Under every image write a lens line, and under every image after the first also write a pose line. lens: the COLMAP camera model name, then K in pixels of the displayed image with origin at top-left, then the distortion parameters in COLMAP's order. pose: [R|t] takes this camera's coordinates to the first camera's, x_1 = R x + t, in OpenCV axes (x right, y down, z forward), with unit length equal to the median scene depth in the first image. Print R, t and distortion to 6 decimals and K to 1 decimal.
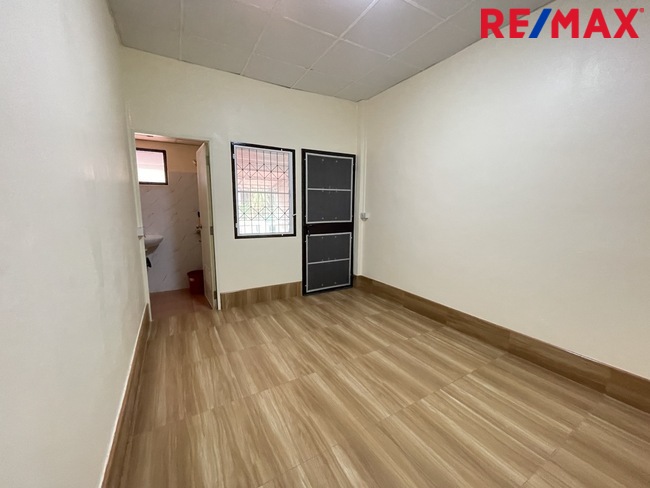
lens RADIAL K [[265.6, 0, 323.5], [0, 265.6, 245.5], [0, 0, 1]] dist [-0.003000, 0.000808]
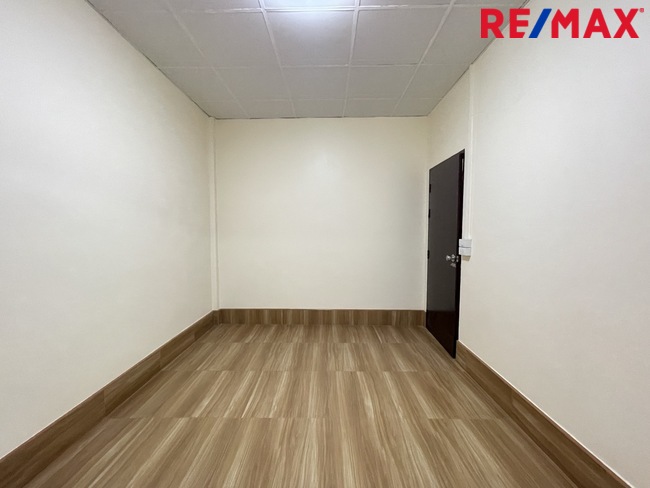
lens RADIAL K [[265.6, 0, 323.5], [0, 265.6, 245.5], [0, 0, 1]] dist [-0.003000, 0.000808]
pose [[-0.859450, -0.032723, 0.510172, -0.156685], [0.072858, 0.979922, 0.185591, -0.125895], [-0.506002, 0.196676, -0.839810, 0.821302]]
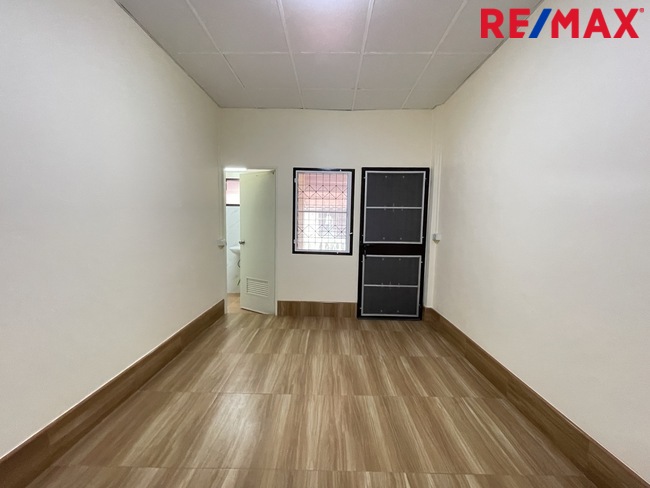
lens RADIAL K [[265.6, 0, 323.5], [0, 265.6, 245.5], [0, 0, 1]] dist [-0.003000, 0.000808]
pose [[0.857240, 0.053100, -0.512171, 0.314539], [-0.089668, 0.994865, -0.046937, -0.016276], [0.507049, 0.086162, 0.857600, 0.105951]]
